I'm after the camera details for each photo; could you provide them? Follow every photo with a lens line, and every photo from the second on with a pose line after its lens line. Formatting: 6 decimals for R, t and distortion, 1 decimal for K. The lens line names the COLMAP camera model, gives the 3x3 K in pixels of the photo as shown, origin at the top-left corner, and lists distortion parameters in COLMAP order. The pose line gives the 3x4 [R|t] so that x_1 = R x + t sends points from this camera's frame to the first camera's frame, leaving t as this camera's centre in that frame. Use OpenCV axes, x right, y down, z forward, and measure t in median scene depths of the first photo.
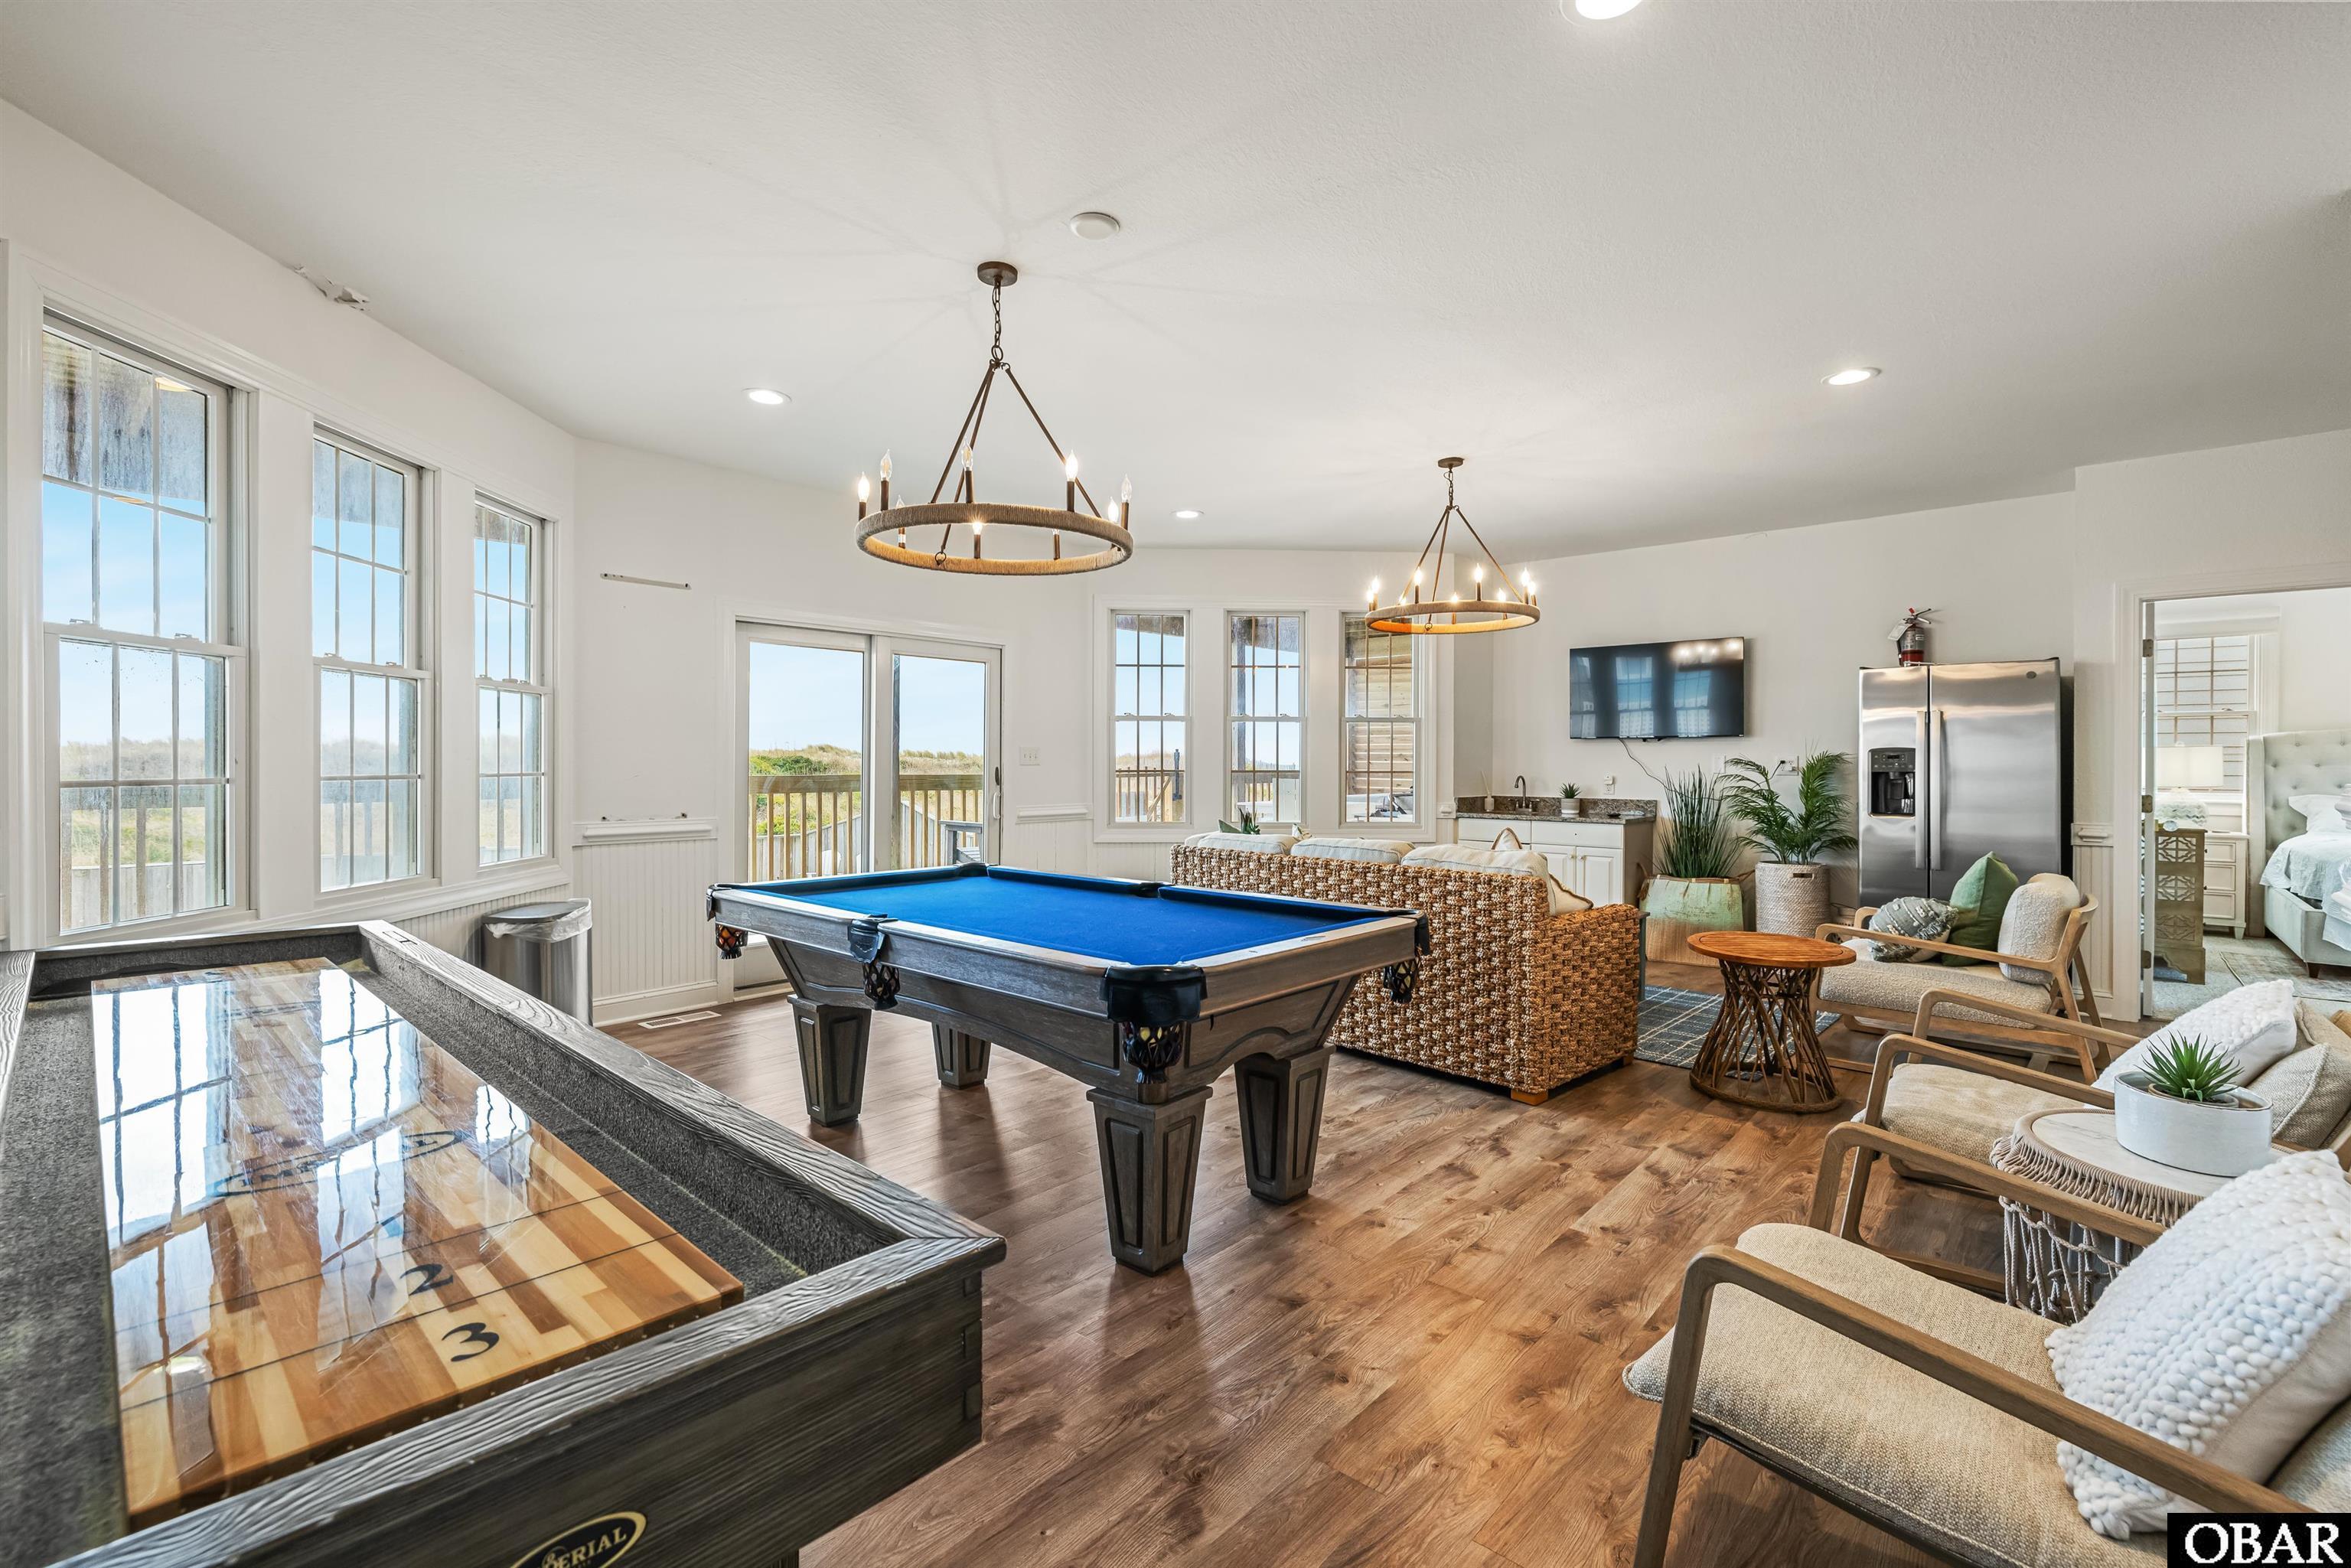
lens RADIAL K [[1015.0, 0, 1173.3], [0, 1015.0, 772.1], [0, 0, 1]] dist [0.000695, -0.000276]
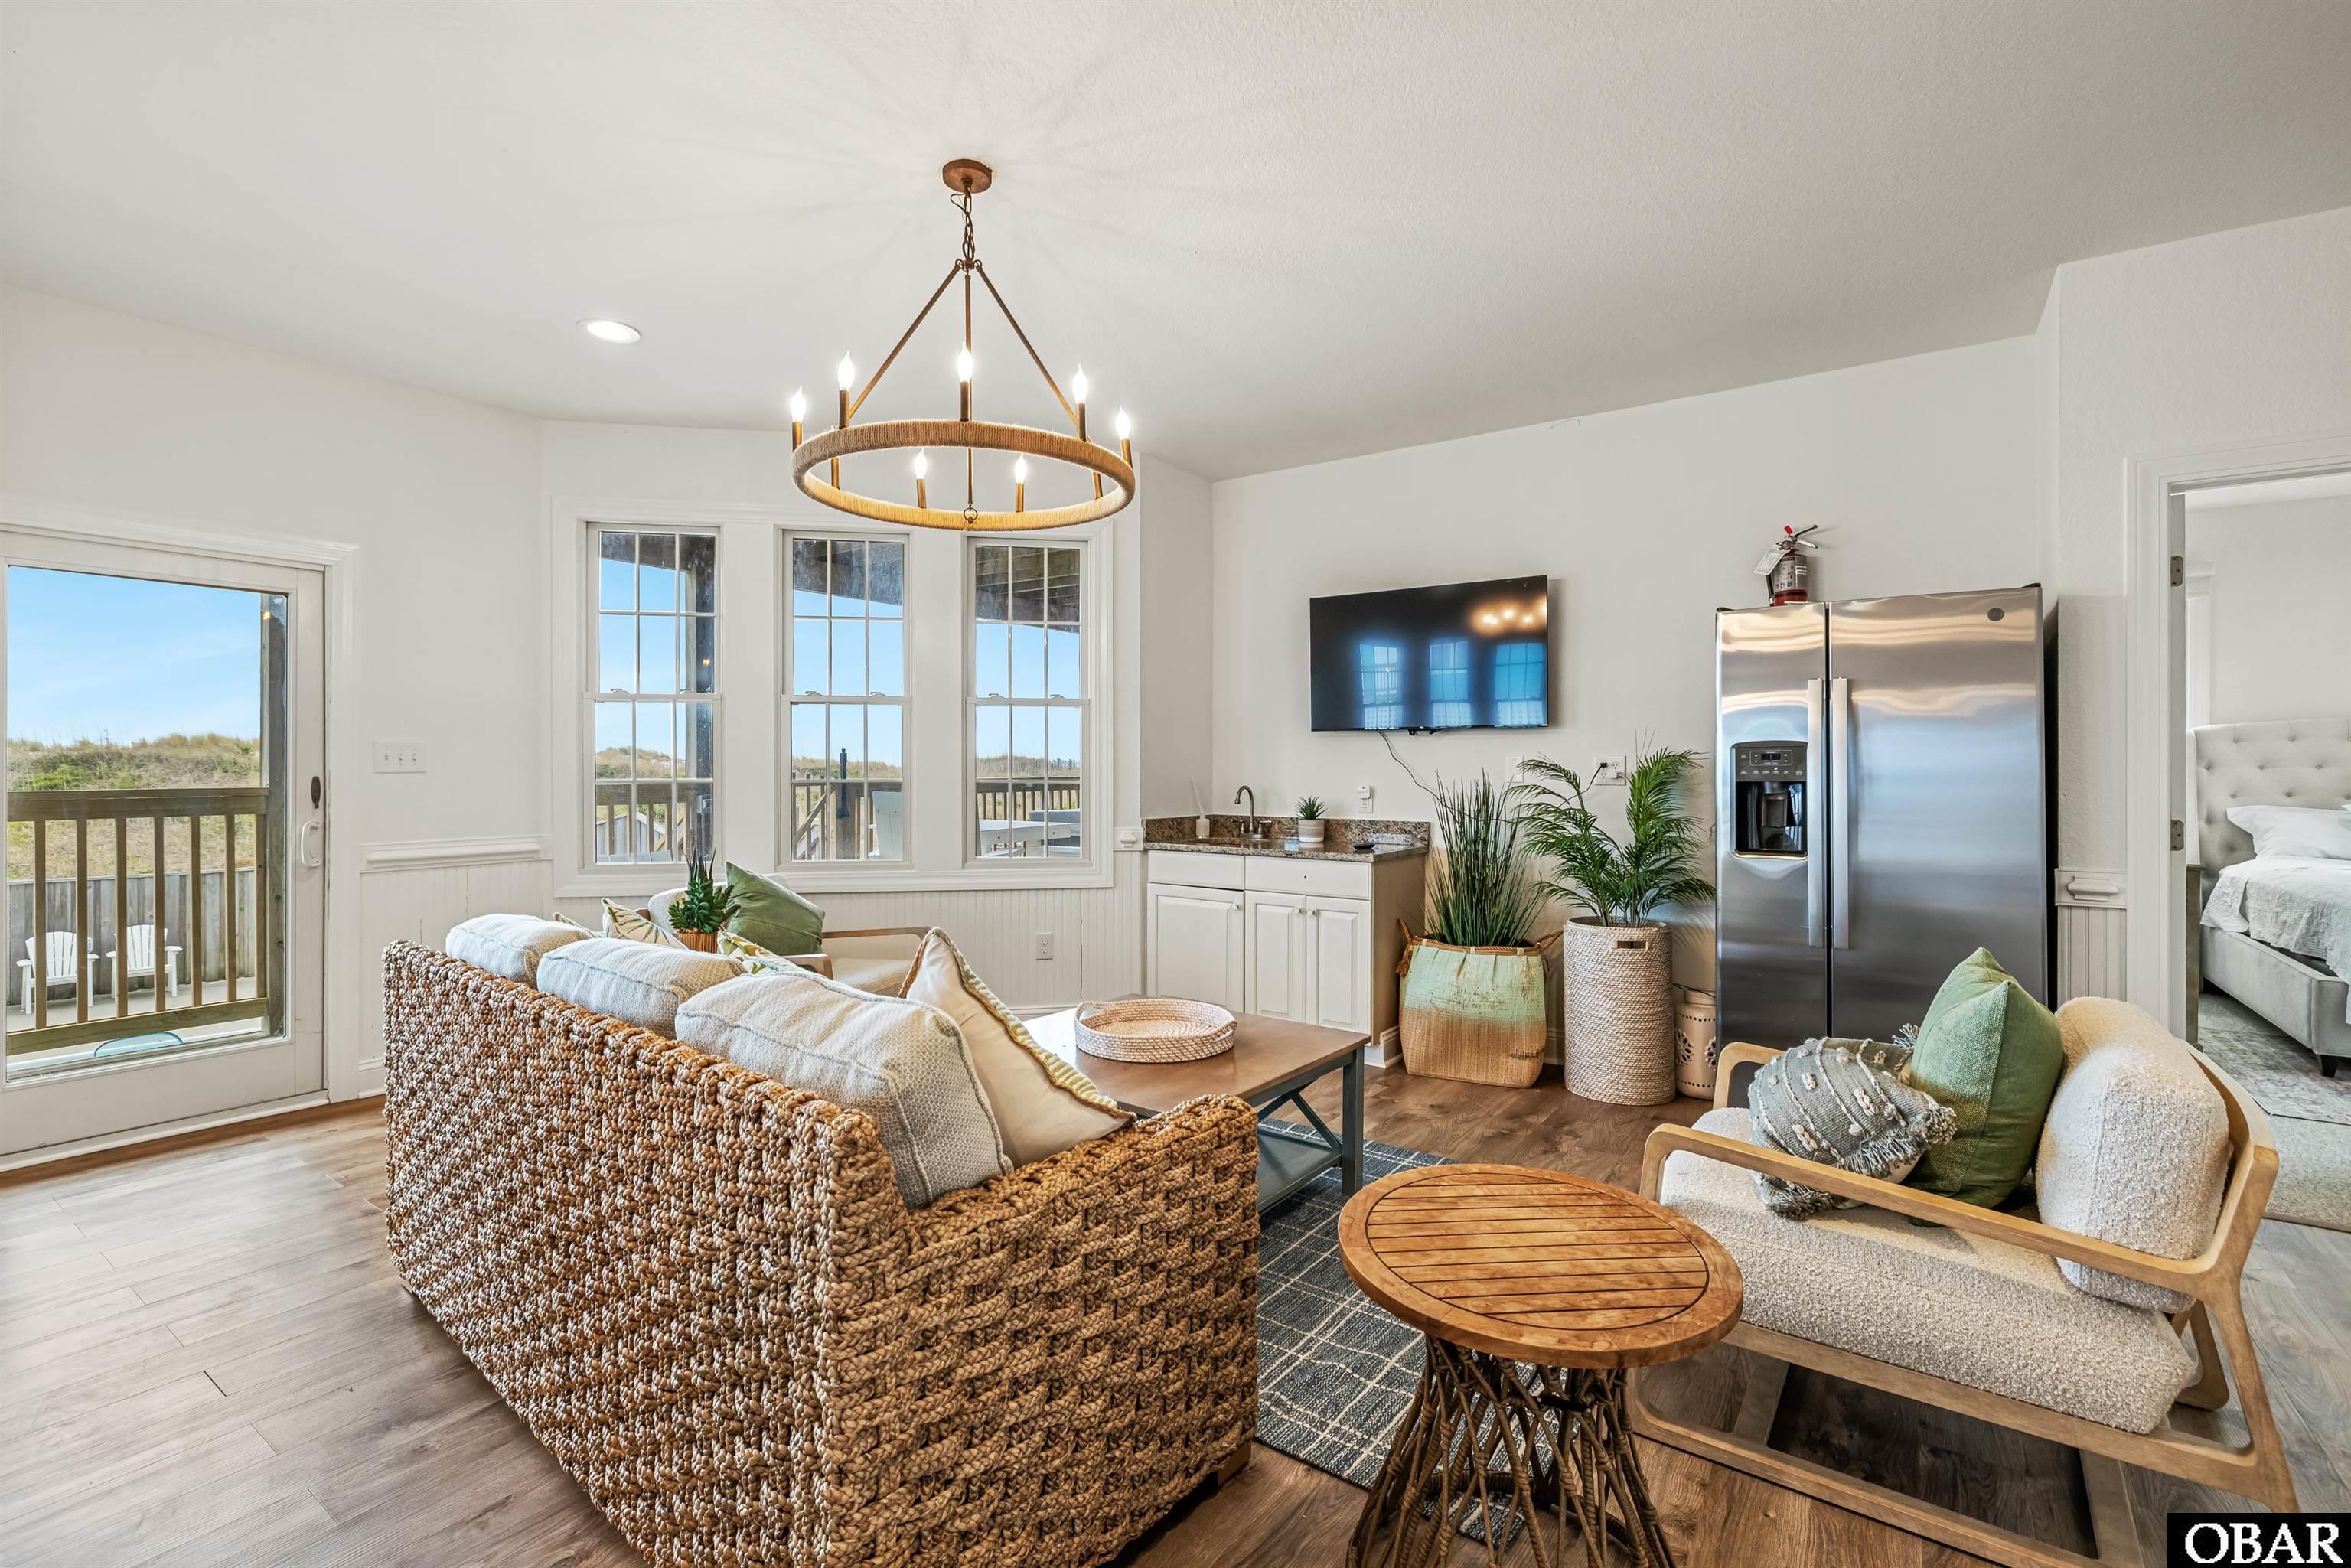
lens RADIAL K [[1015.0, 0, 1173.3], [0, 1015.0, 772.1], [0, 0, 1]] dist [0.000695, -0.000276]
pose [[0.992874, -0.003290, 0.119123, 0.252672], [0.003628, 0.999990, -0.002627, -0.004787], [-0.119114, 0.003041, 0.992876, 0.391902]]
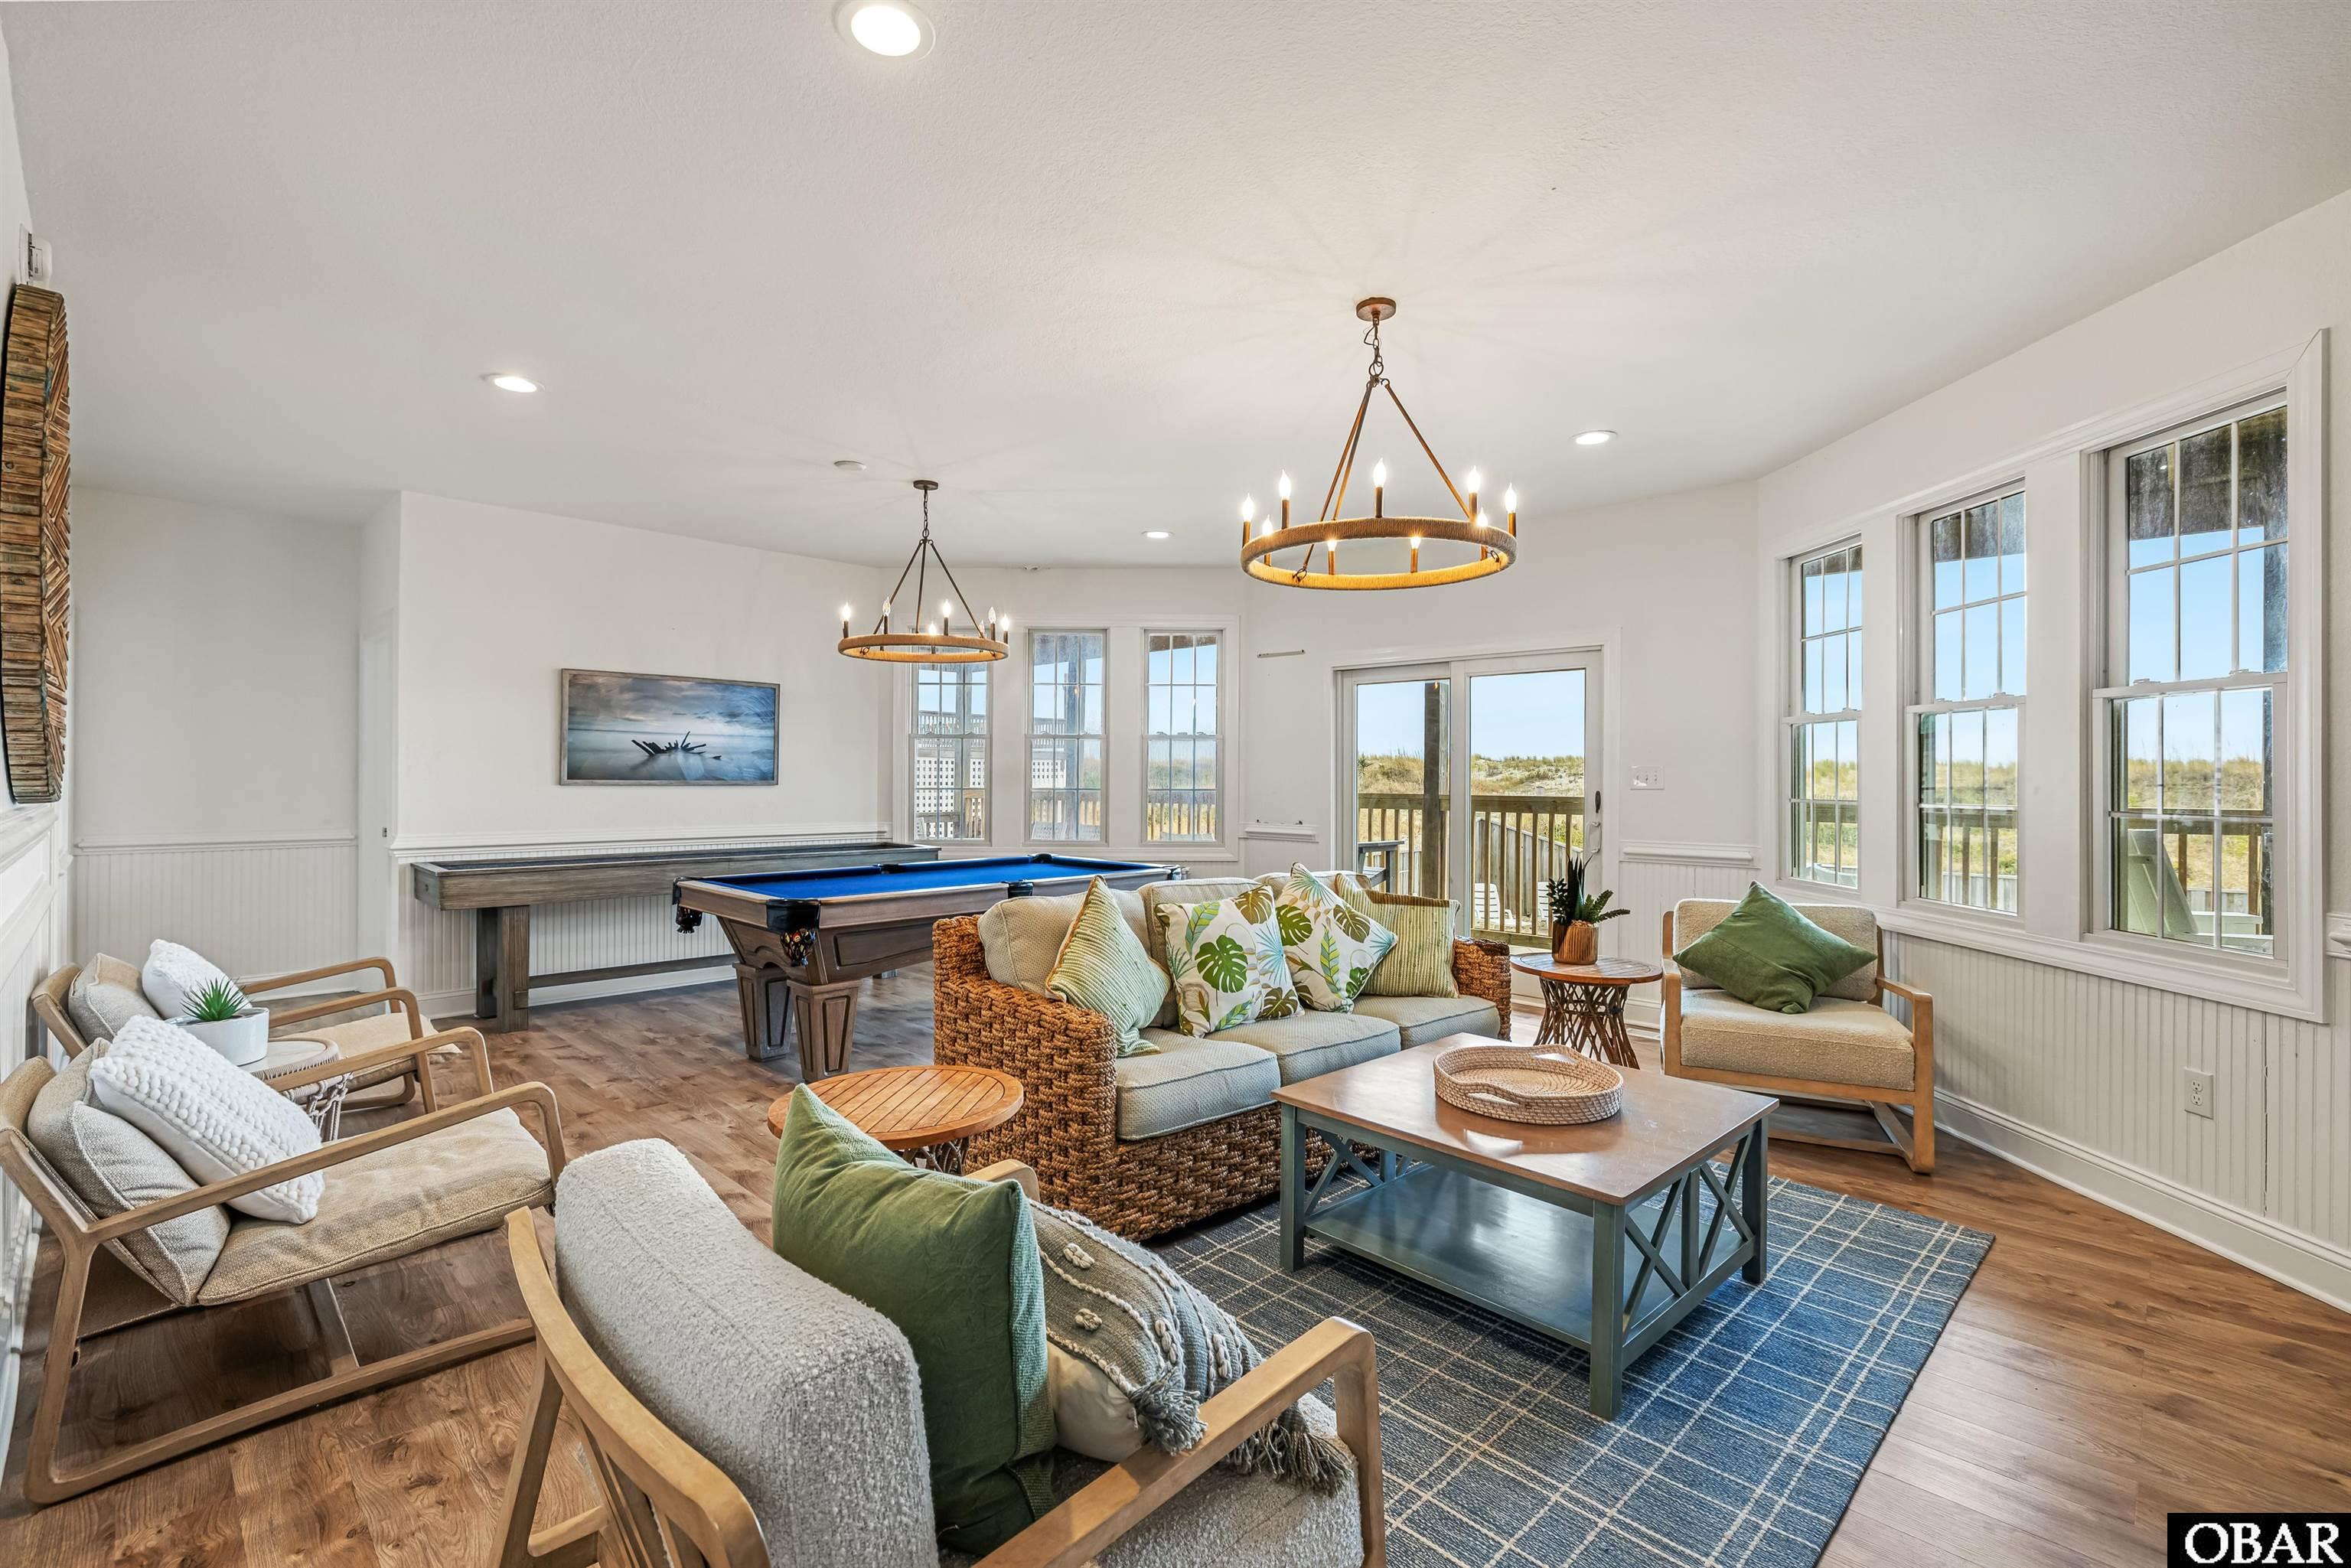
lens RADIAL K [[1015.0, 0, 1173.3], [0, 1015.0, 772.1], [0, 0, 1]] dist [0.000695, -0.000276]
pose [[-0.034298, -0.009405, -0.999367, 0.729353], [-0.011535, 0.999893, -0.009014, -0.008635], [0.999345, 0.011218, -0.034402, 0.731917]]
